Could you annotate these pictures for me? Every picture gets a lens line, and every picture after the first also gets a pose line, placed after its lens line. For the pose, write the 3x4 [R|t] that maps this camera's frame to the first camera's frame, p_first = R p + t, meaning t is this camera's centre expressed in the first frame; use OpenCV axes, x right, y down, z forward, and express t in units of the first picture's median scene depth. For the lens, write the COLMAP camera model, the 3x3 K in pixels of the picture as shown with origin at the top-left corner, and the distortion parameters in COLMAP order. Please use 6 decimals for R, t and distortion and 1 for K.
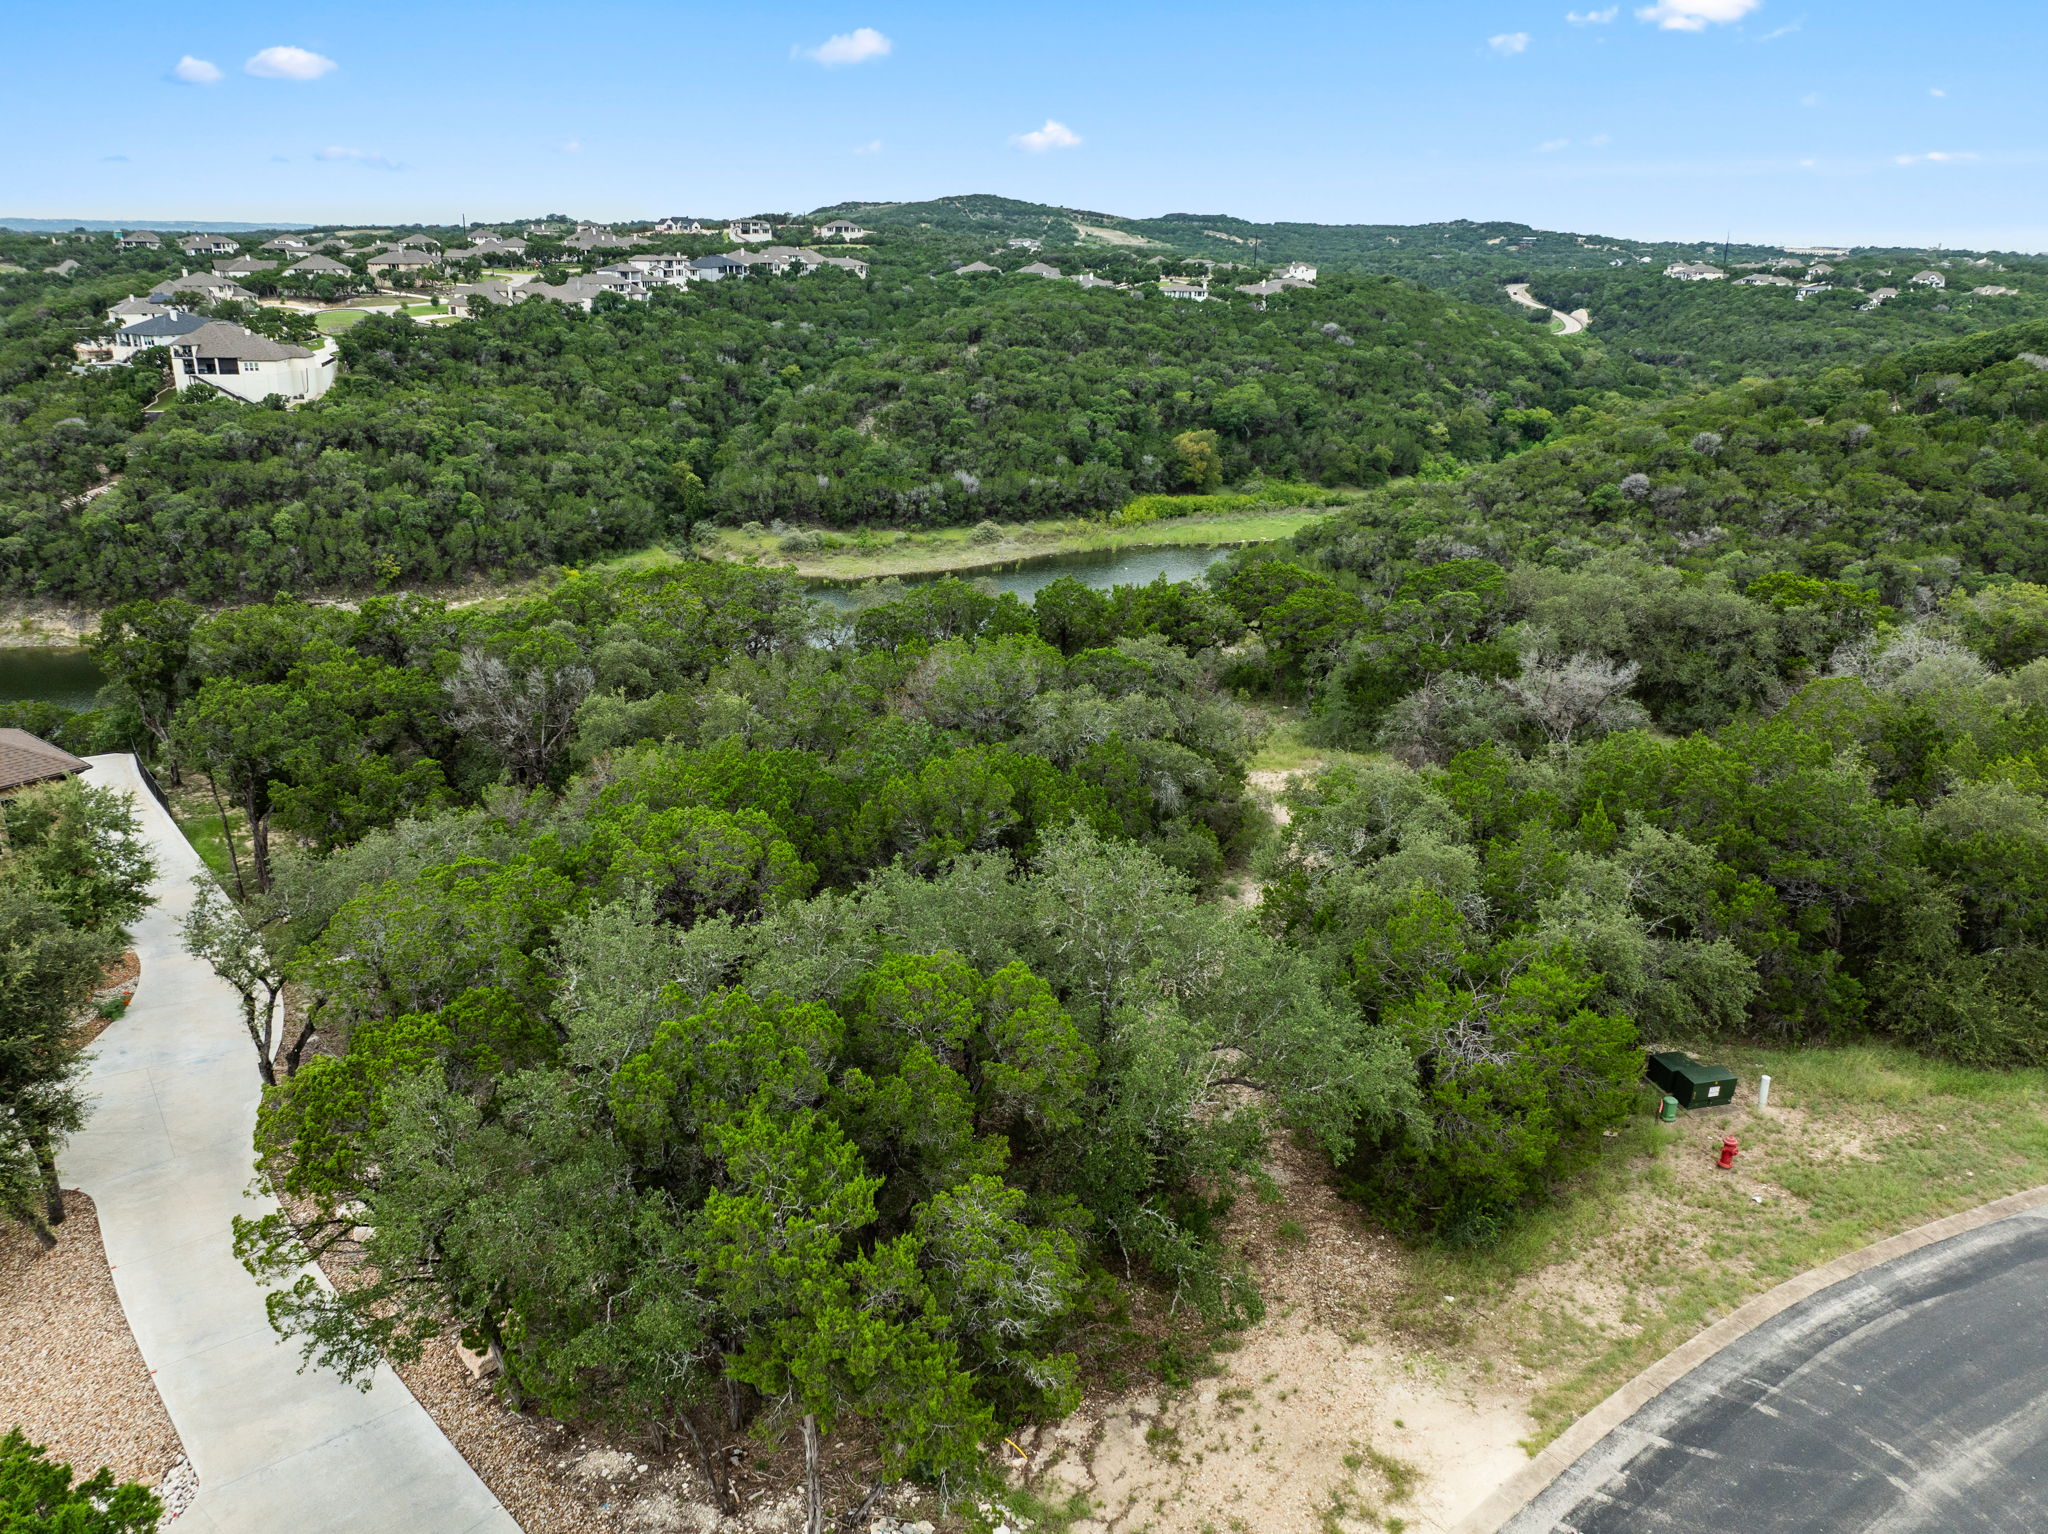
lens RADIAL K [[1470.9, 0, 1008.9], [0, 1470.9, 777.7], [0, 0, 1]] dist [-0.030079, -0.009890]
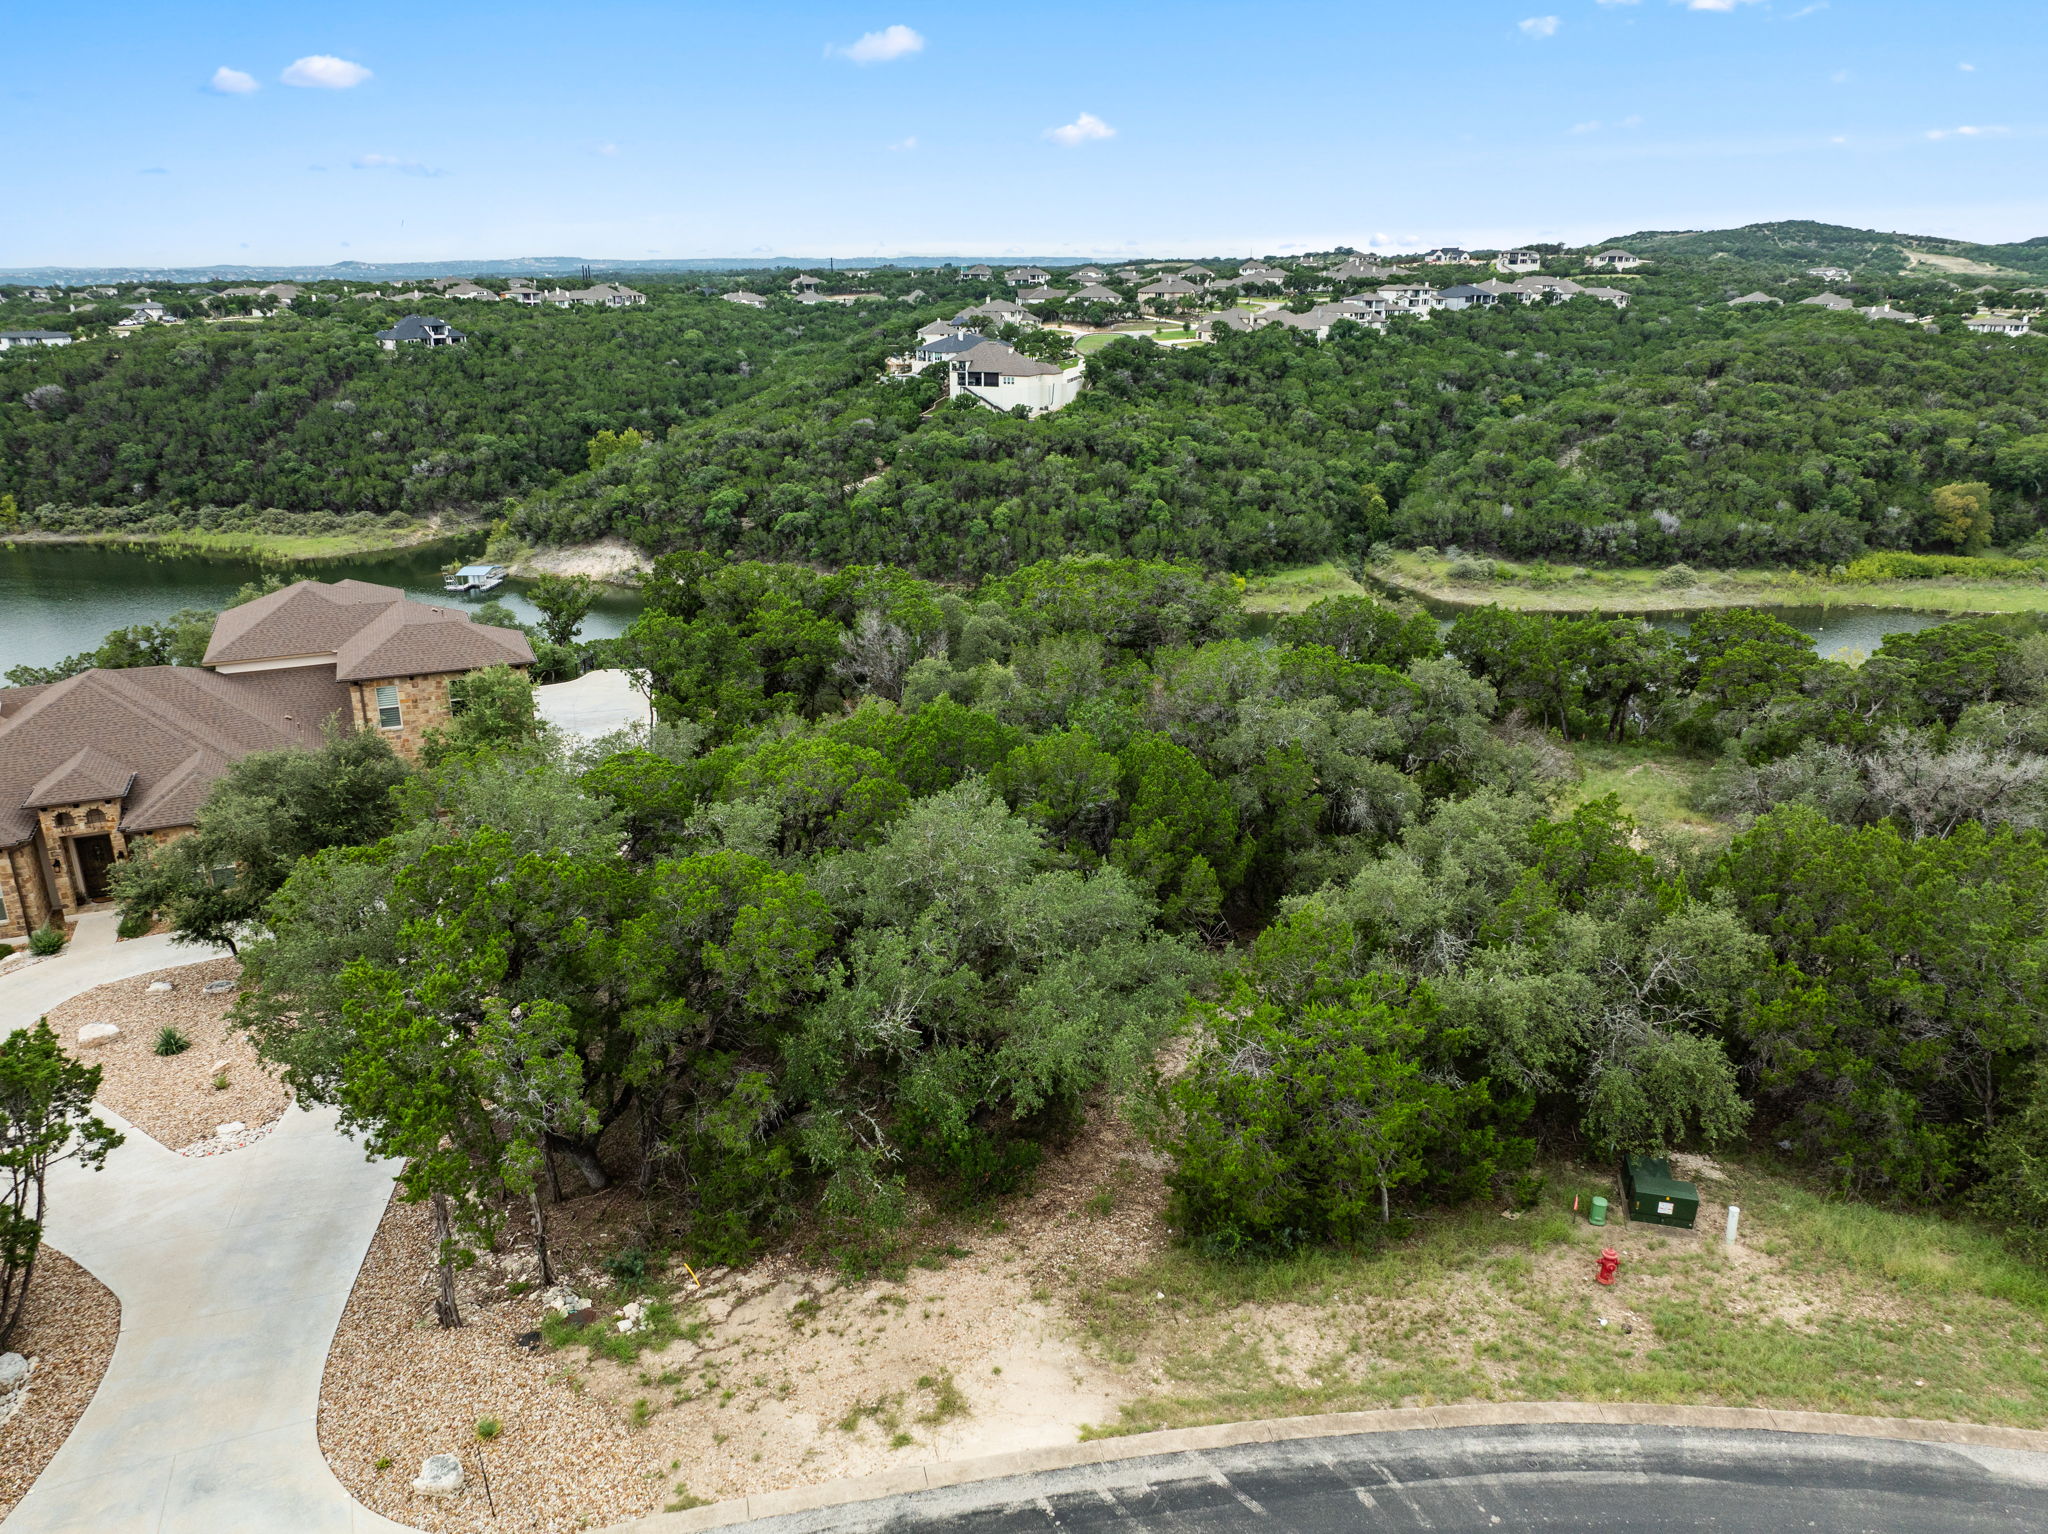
lens RADIAL K [[1432.9, 0, 1018.5], [0, 1432.9, 776.5], [0, 0, 1]] dist [-0.039903, 0.004365]
pose [[0.876480, 0.143377, -0.459593, 0.050601], [-0.148675, 0.988573, 0.024866, -0.000282], [0.457907, 0.046535, 0.887781, 0.006252]]
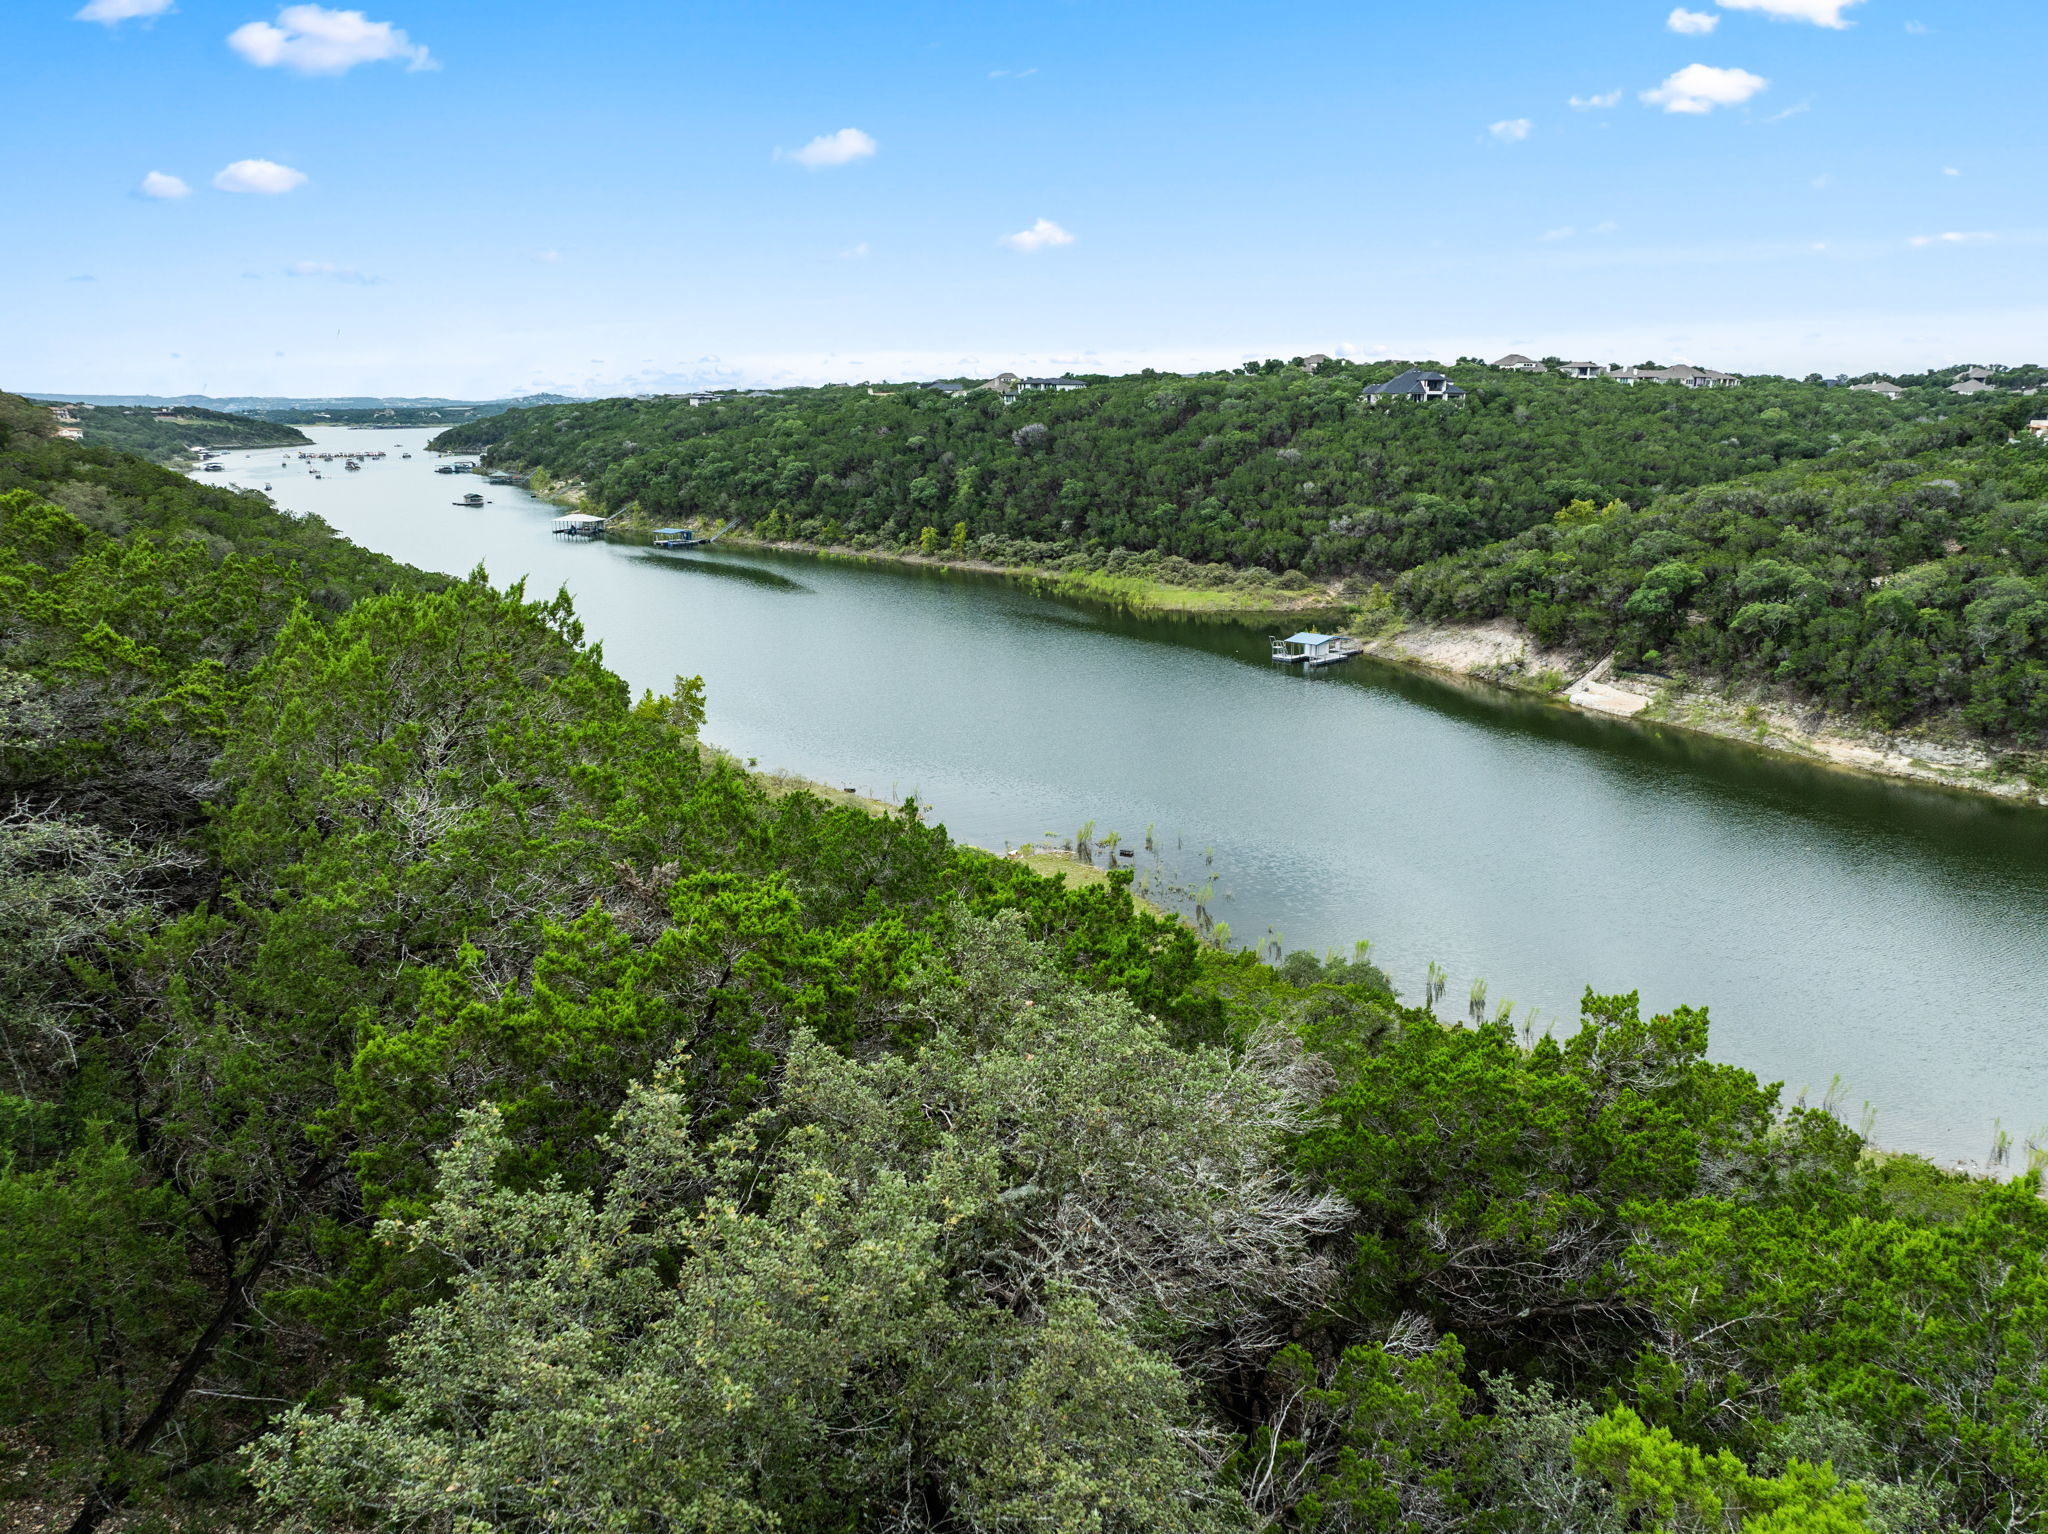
lens RADIAL K [[1438.8, 0, 1017.5], [0, 1438.8, 775.4], [0, 0, 1]] dist [-0.026165, -0.019658]
pose [[0.319951, 0.217851, -0.922048, -0.071171], [-0.318430, 0.941317, 0.111909, -0.025849], [0.892319, 0.257803, 0.370546, 0.276684]]
